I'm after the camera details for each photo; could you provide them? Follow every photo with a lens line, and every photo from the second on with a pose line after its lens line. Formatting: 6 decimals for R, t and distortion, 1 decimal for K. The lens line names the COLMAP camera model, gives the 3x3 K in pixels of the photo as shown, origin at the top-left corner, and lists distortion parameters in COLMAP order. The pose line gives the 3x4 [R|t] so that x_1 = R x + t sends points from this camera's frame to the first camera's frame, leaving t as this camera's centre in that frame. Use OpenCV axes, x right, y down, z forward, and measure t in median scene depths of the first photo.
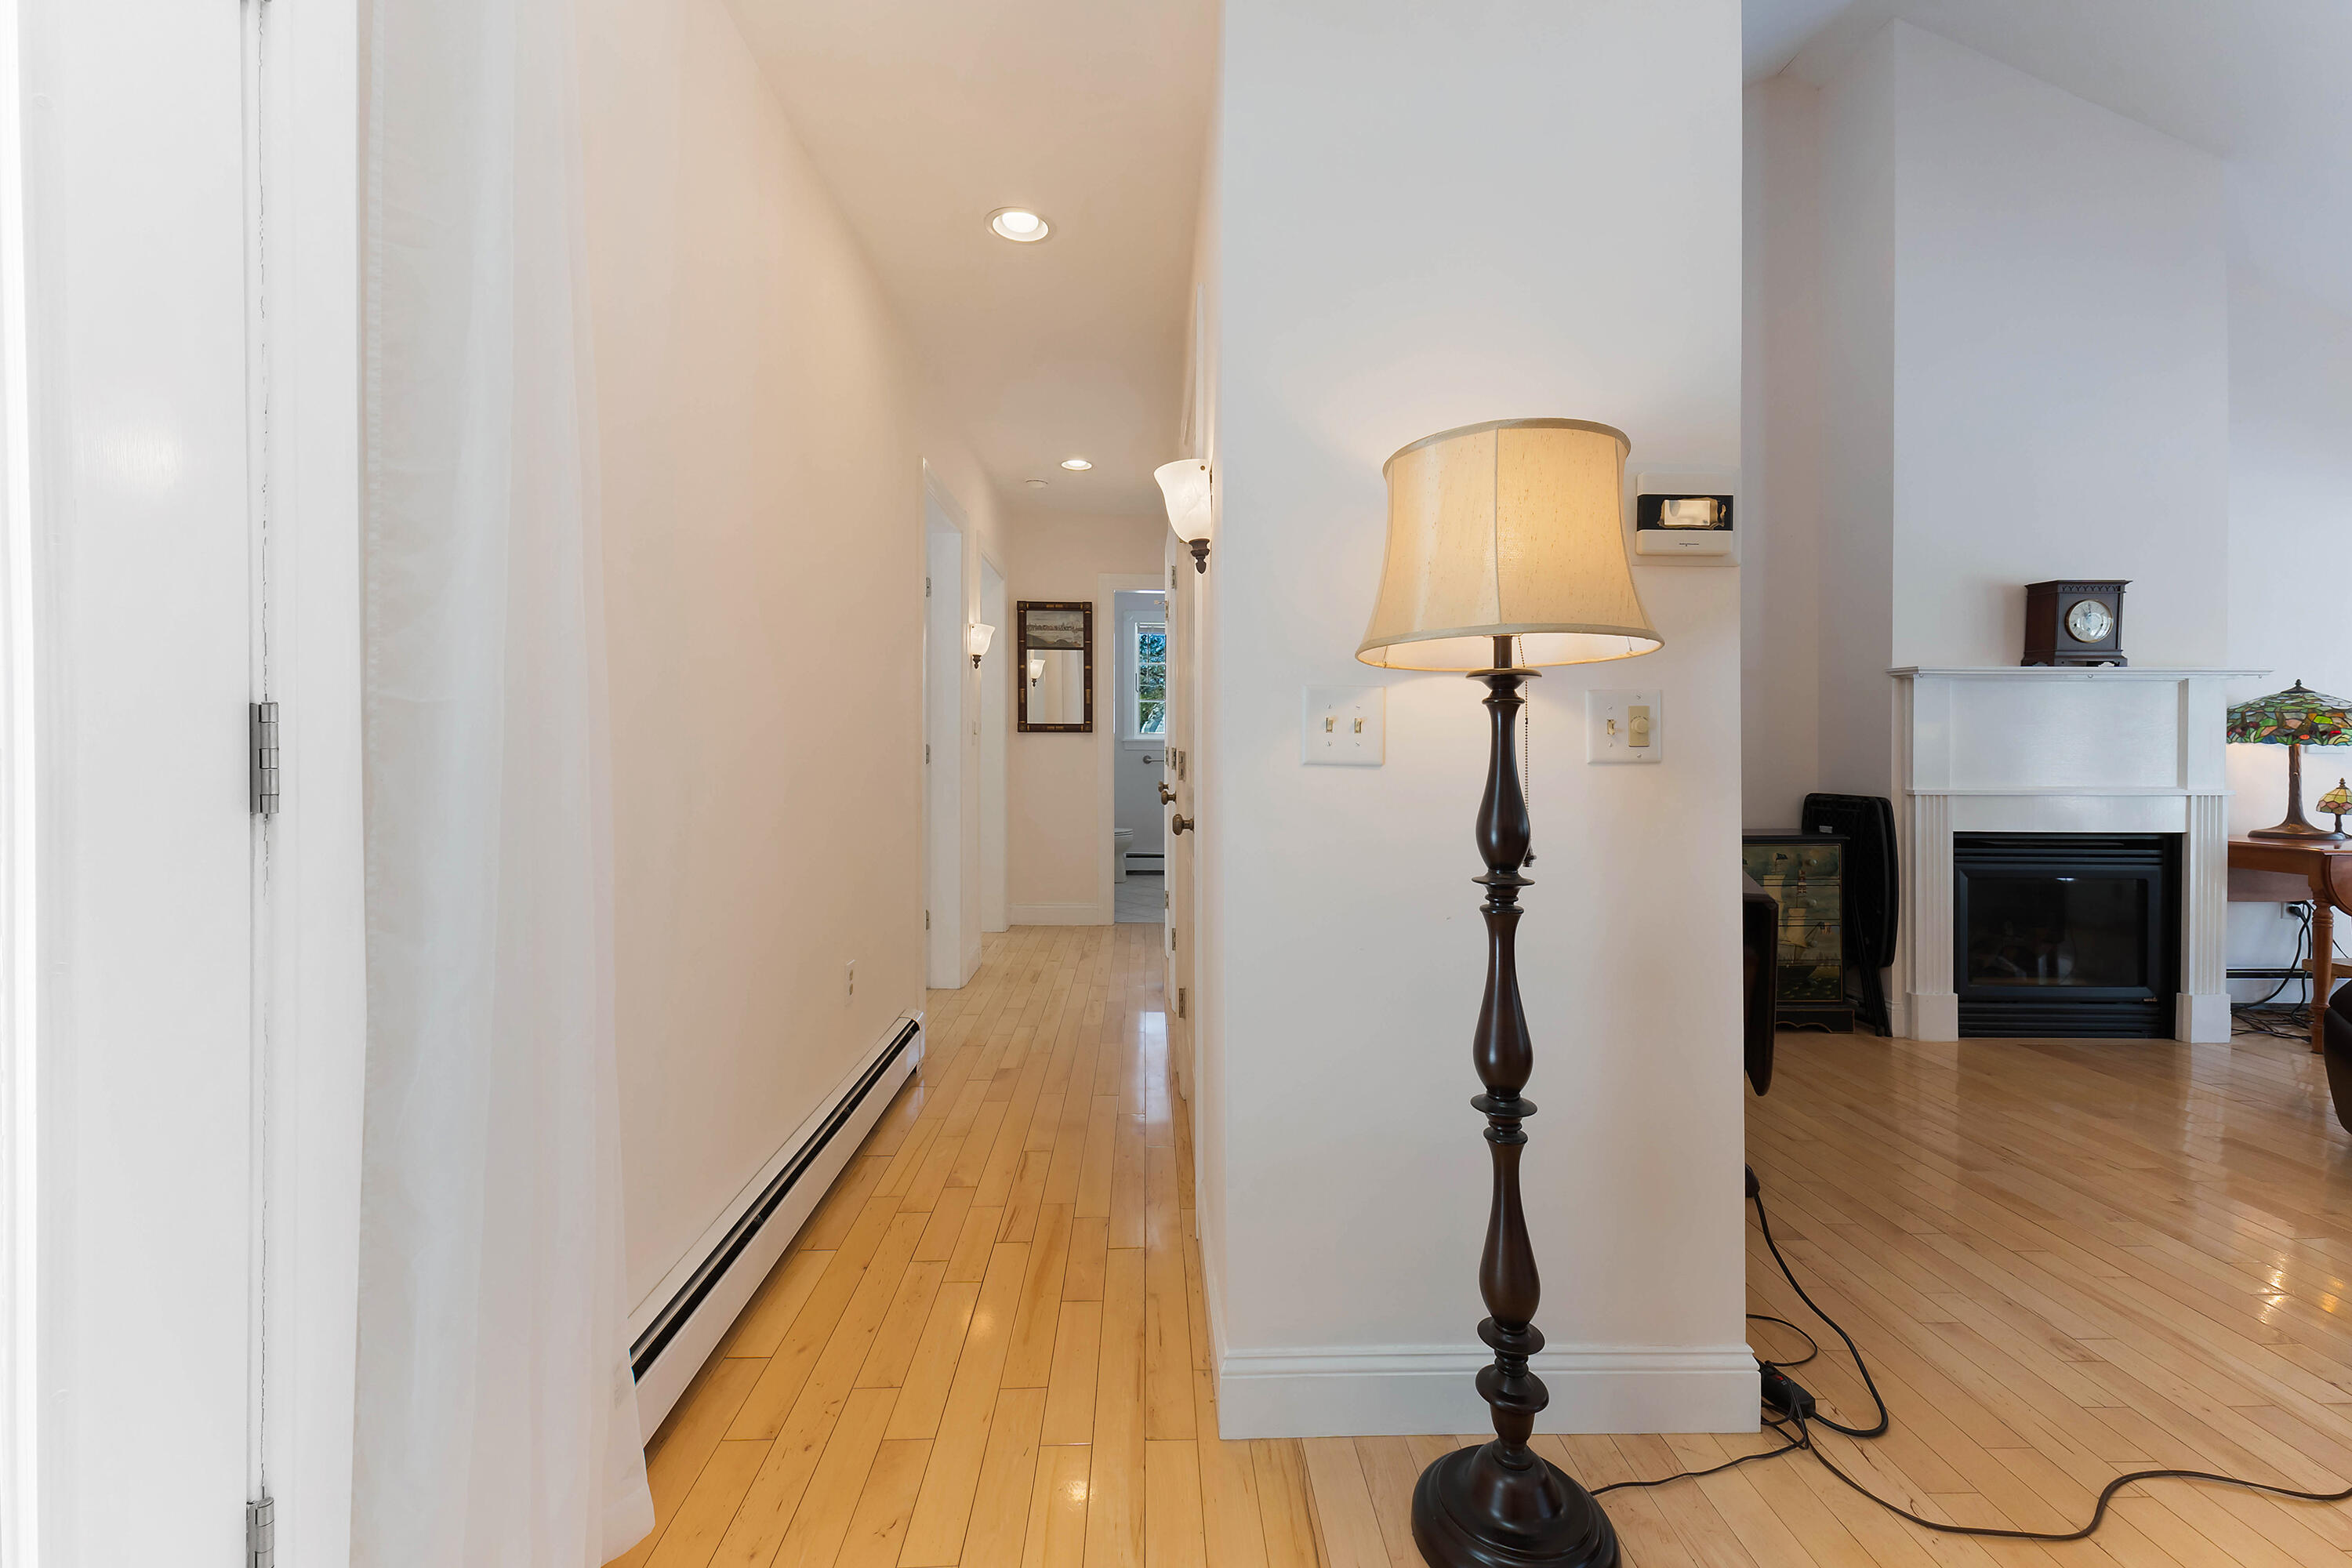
lens RADIAL K [[963.8, 0, 1168.6], [0, 963.8, 773.5], [0, 0, 1]] dist [0.021373, 0.000246]
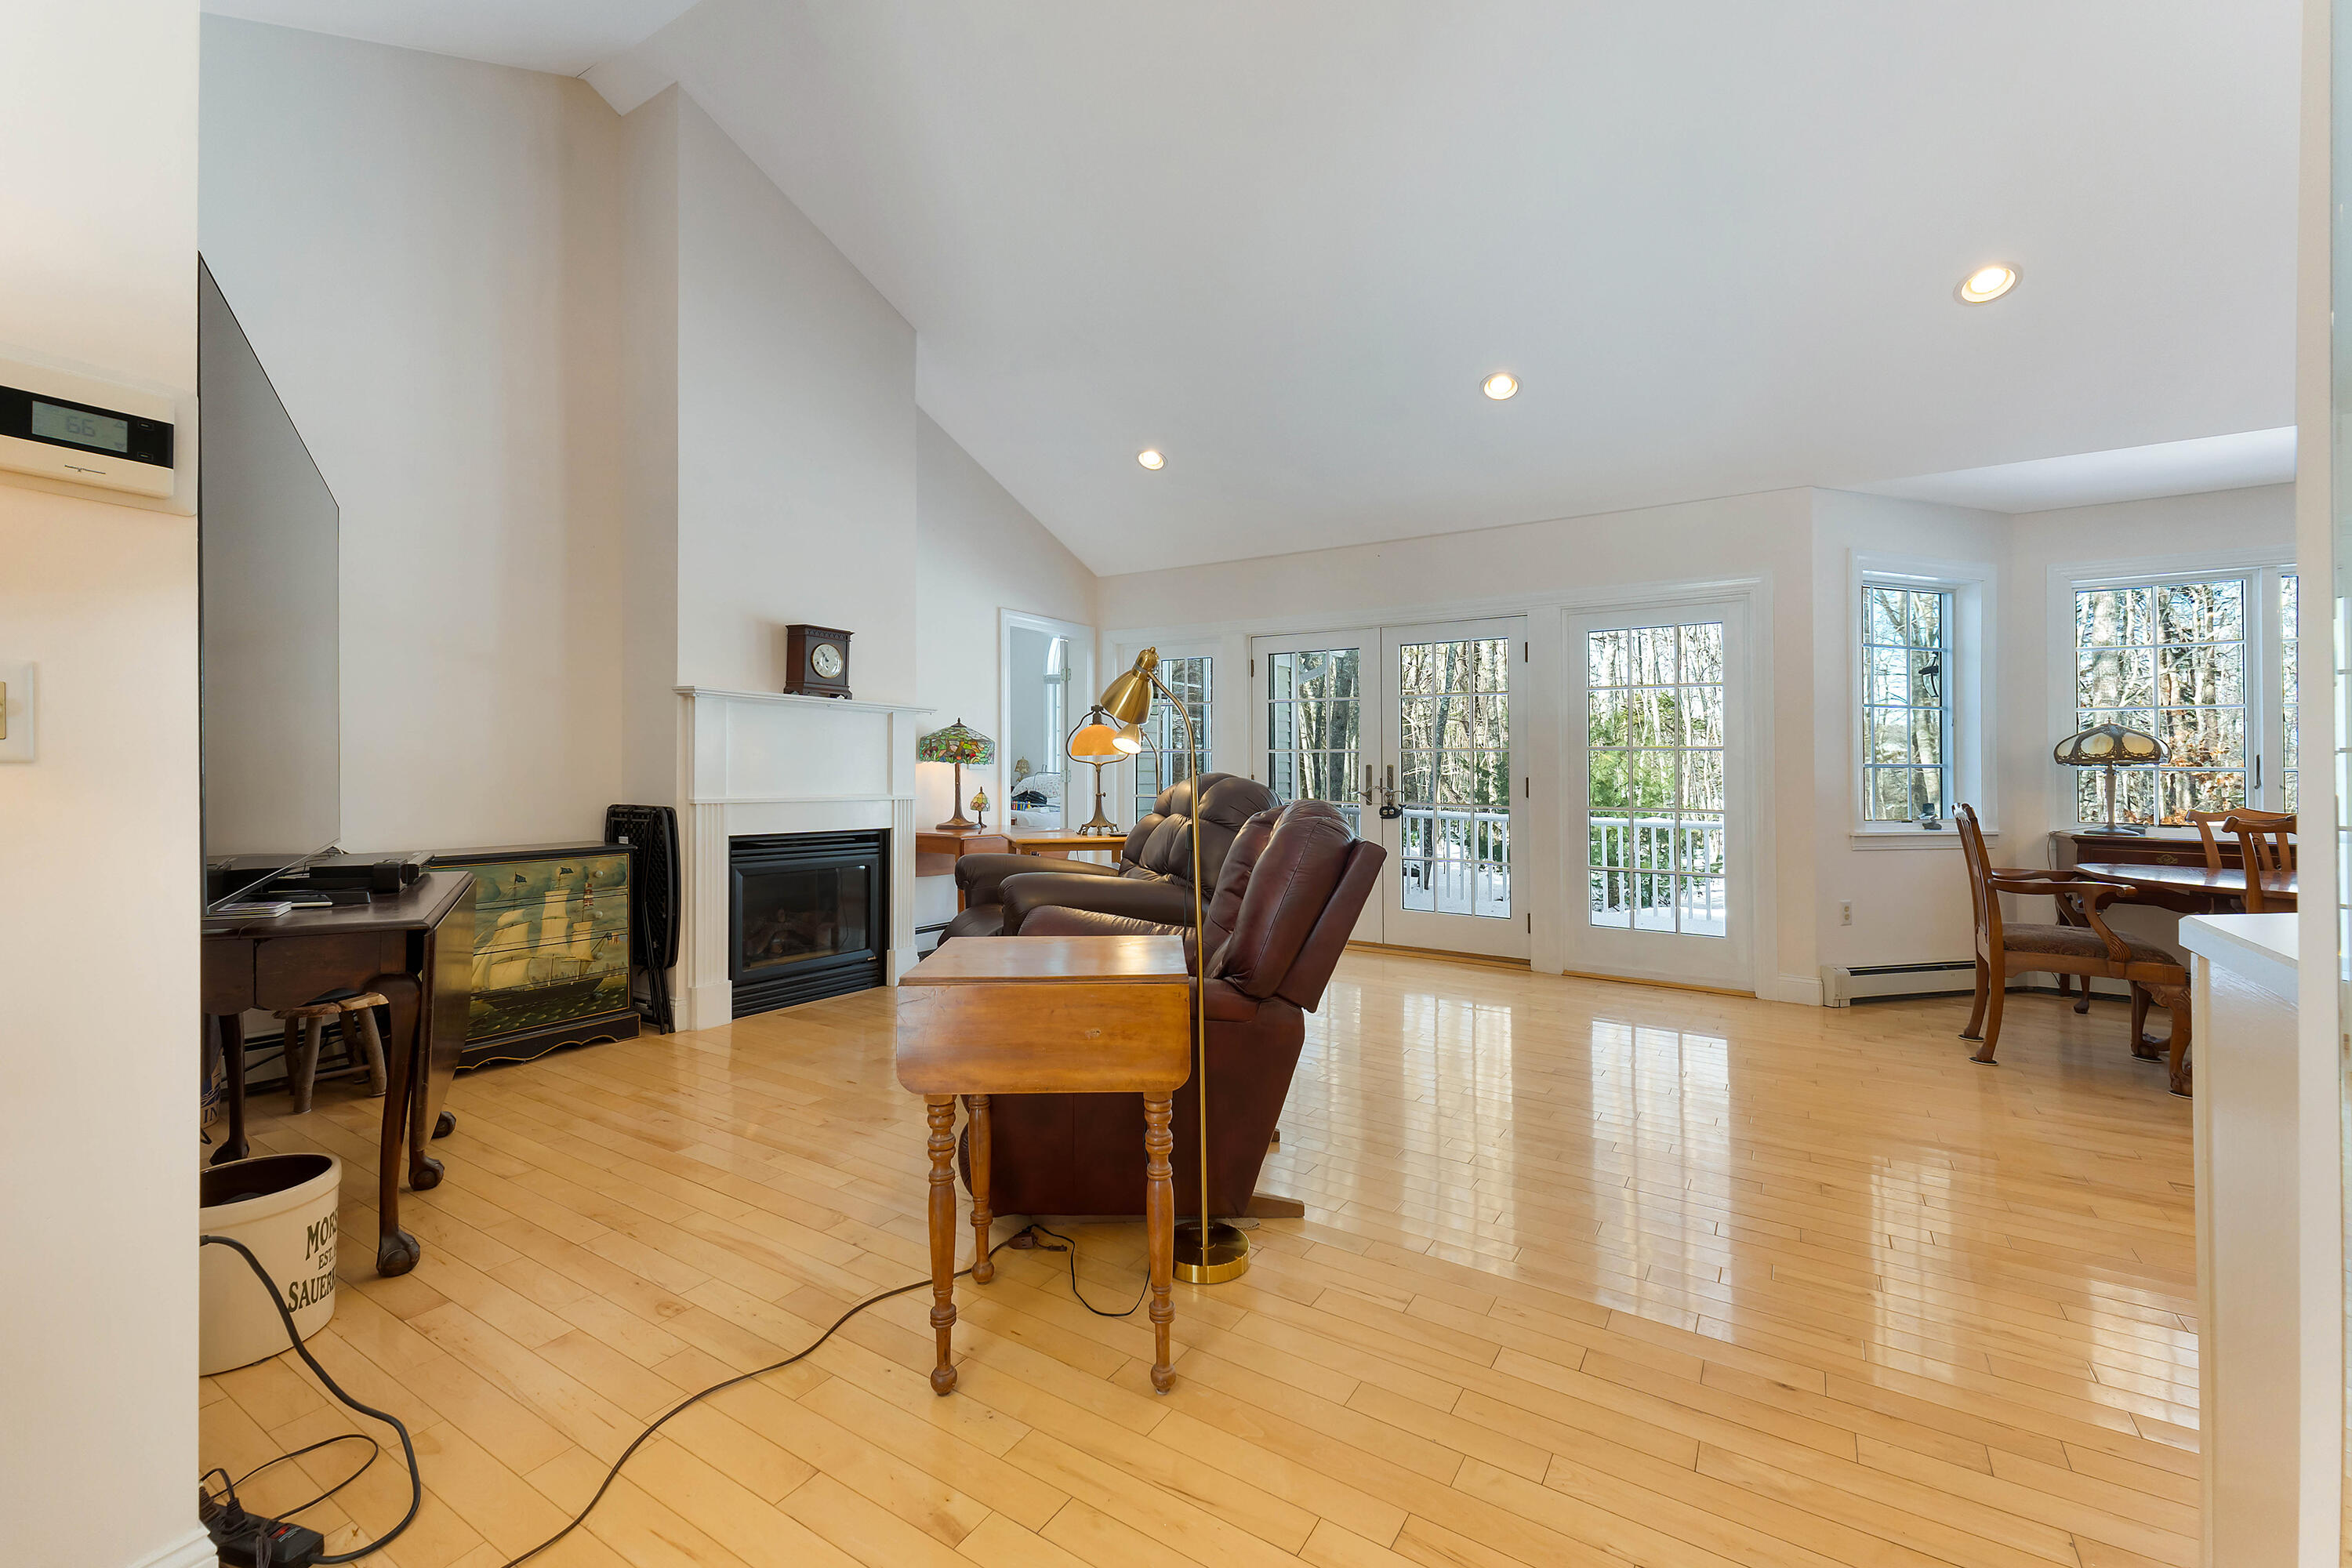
lens RADIAL K [[963.8, 0, 1154.4], [0, 963.8, 764.7], [0, 0, 1]] dist [0.021373, 0.000246]
pose [[0.581439, 0.013349, 0.813480, 0.182296], [0.004316, 0.999801, -0.019492, 0.001422], [-0.813578, 0.014844, 0.581266, -0.041171]]
